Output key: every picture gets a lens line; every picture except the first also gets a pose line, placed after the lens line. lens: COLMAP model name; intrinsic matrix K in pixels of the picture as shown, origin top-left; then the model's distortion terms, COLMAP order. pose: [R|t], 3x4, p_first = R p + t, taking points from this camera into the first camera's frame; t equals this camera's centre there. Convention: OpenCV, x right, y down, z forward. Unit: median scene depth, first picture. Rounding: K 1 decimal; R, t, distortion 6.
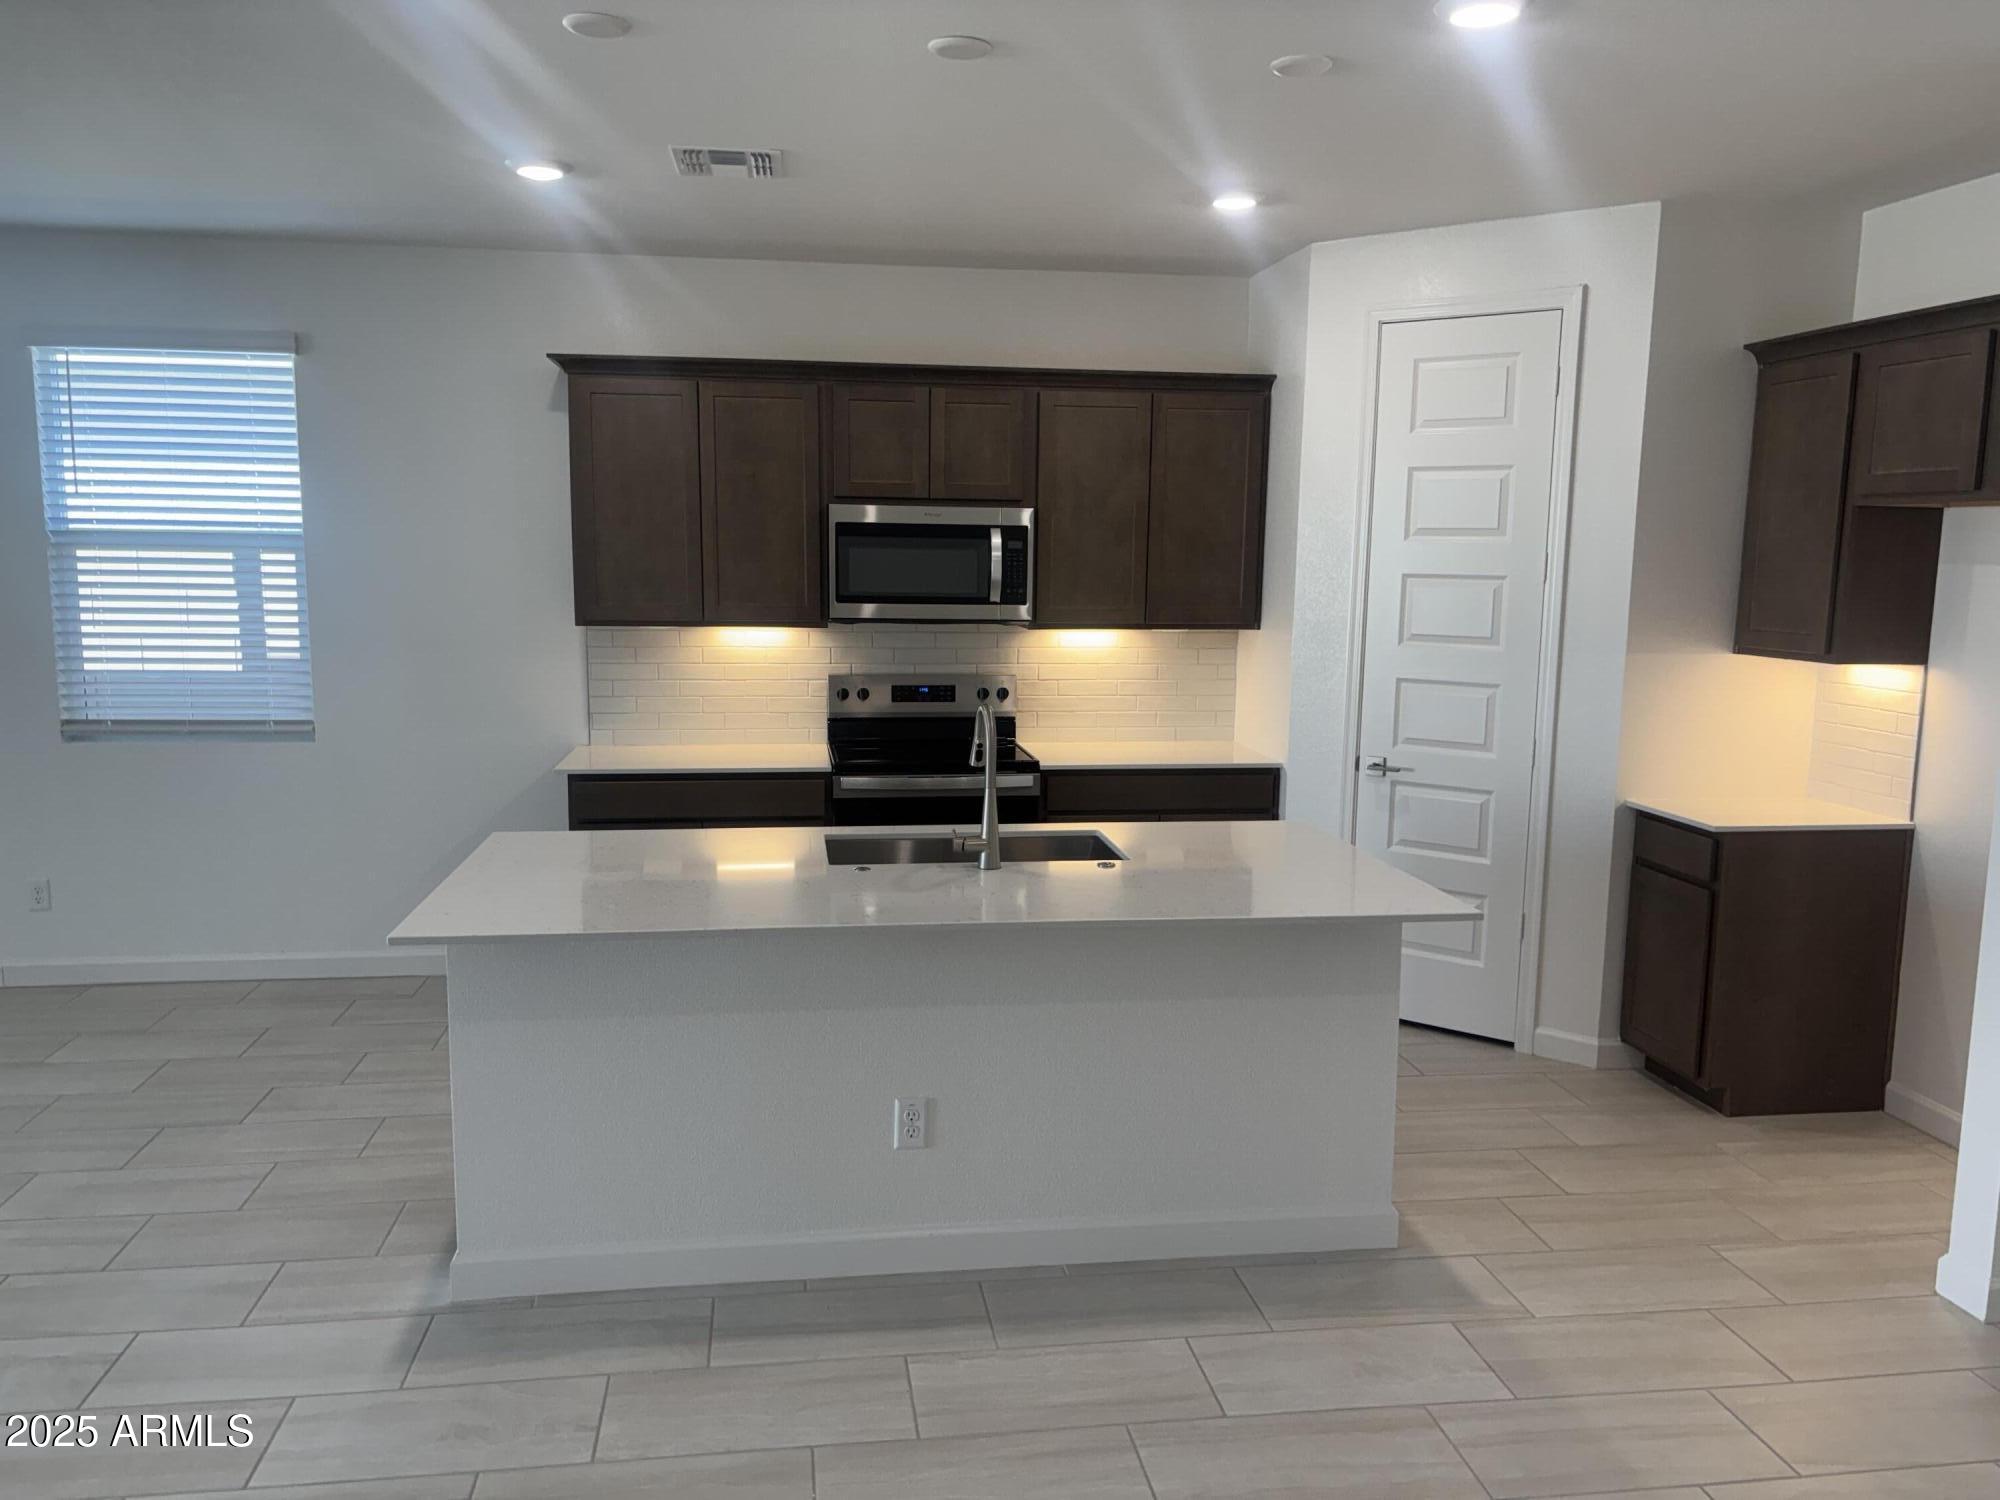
lens RADIAL K [[1517.0, 0, 991.5], [0, 1517.0, 757.3], [0, 0, 1]] dist [0.078063, -0.100763]
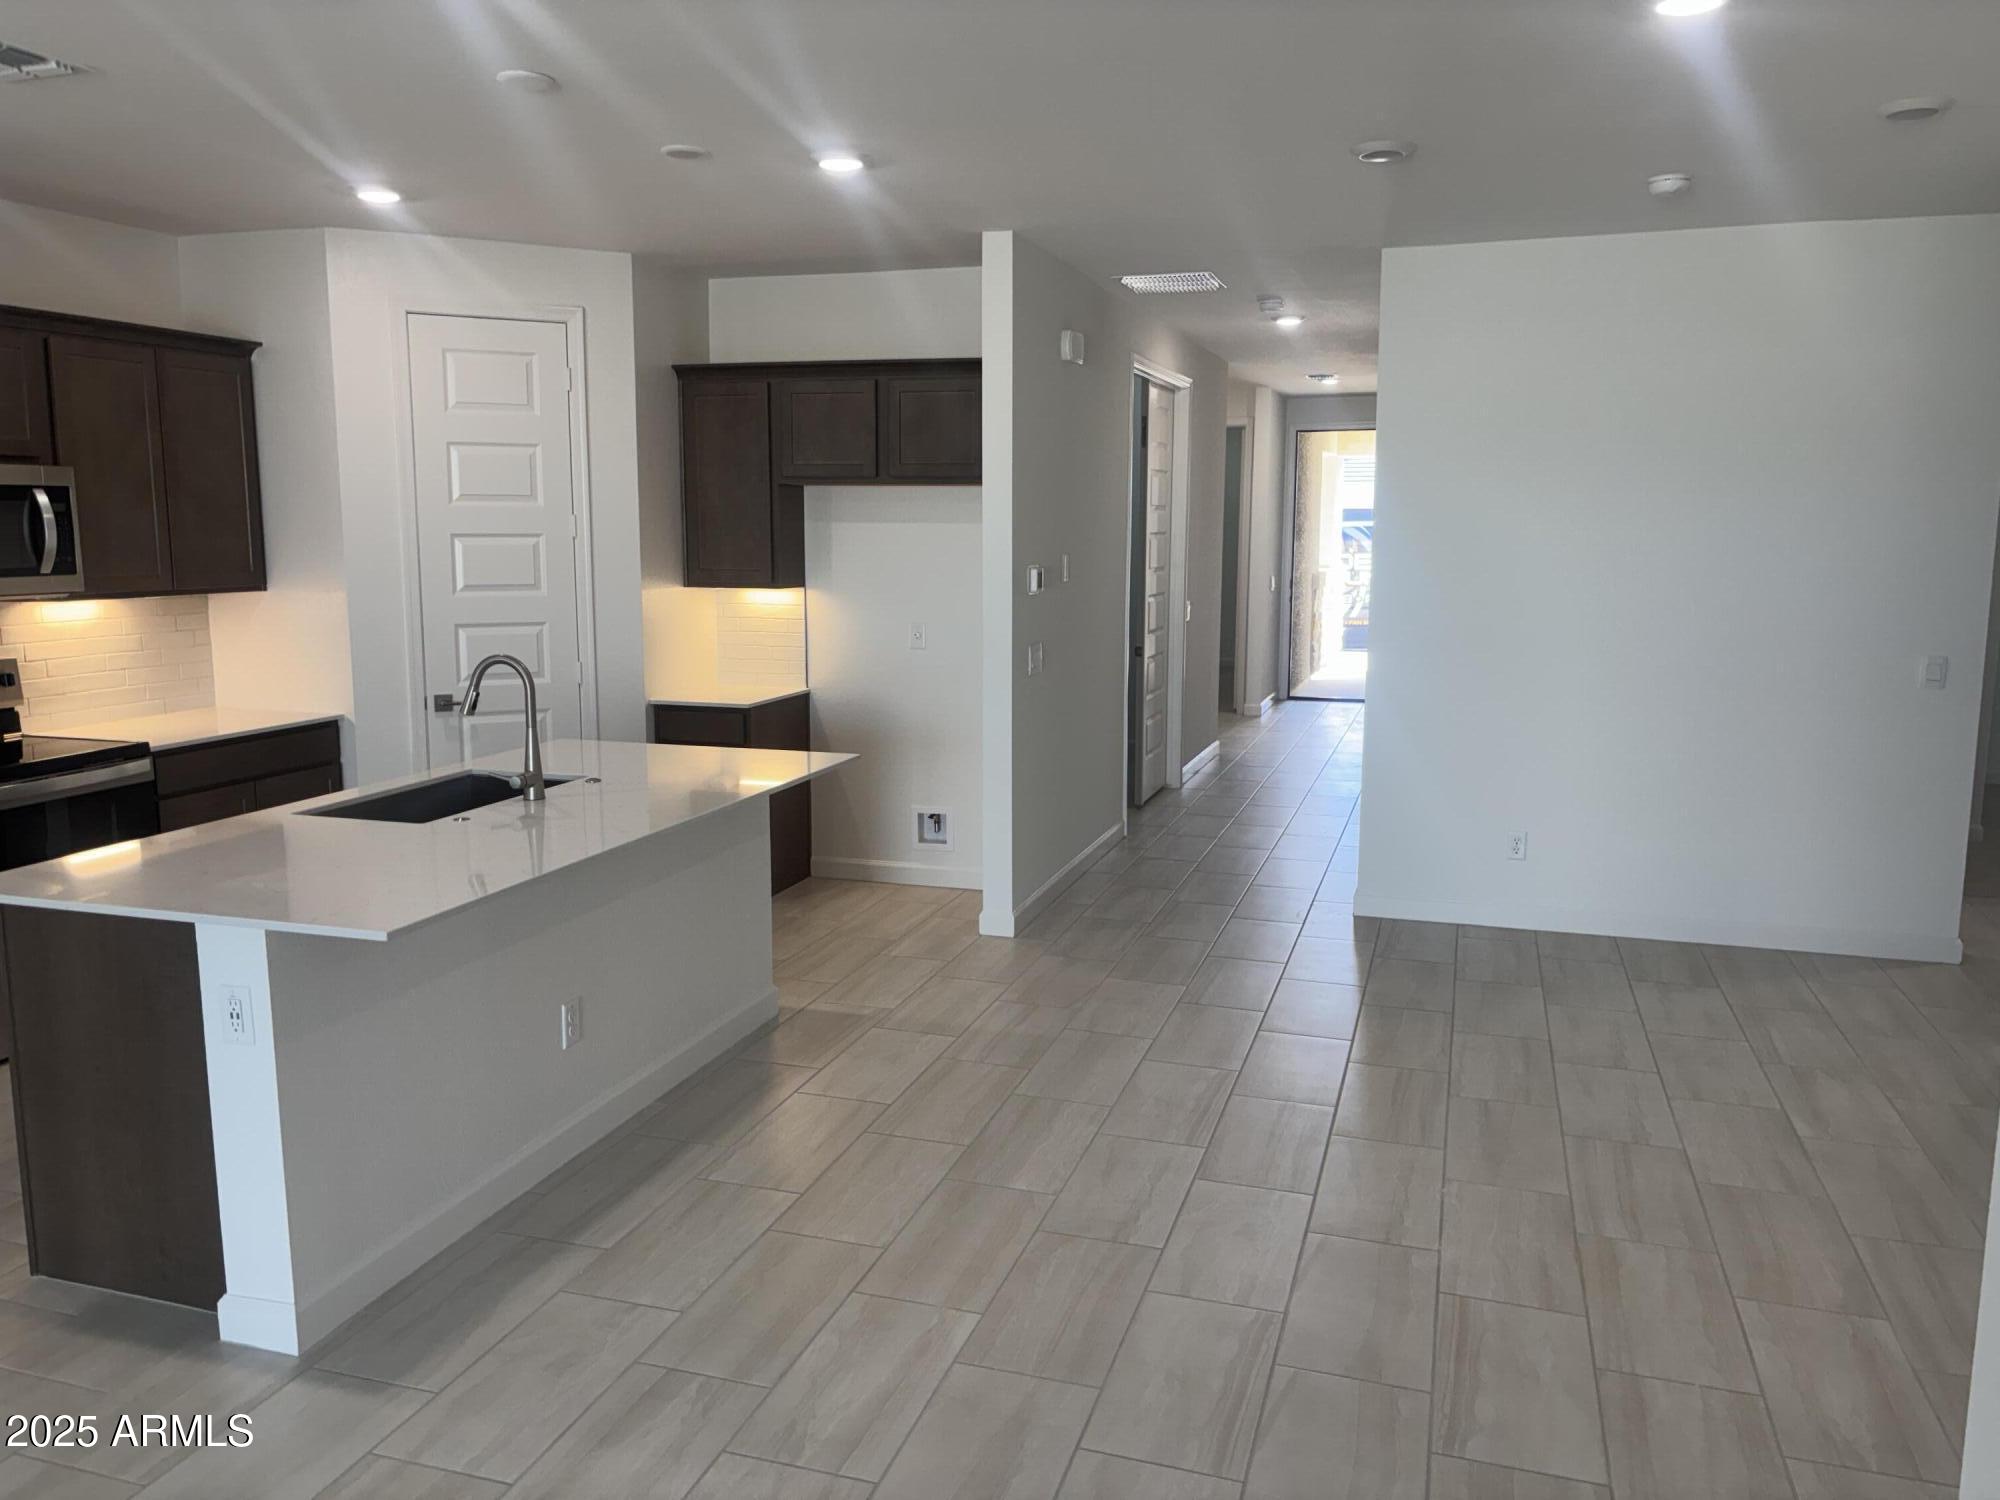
lens RADIAL K [[1520.6, 0, 980.5], [0, 1520.6, 743.1], [0, 0, 1]] dist [0.078643, -0.100309]
pose [[0.434593, -0.142227, 0.889326, -0.596276], [0.125530, 0.987379, 0.096565, -0.024885], [-0.891836, 0.069670, 0.446962, 0.134161]]
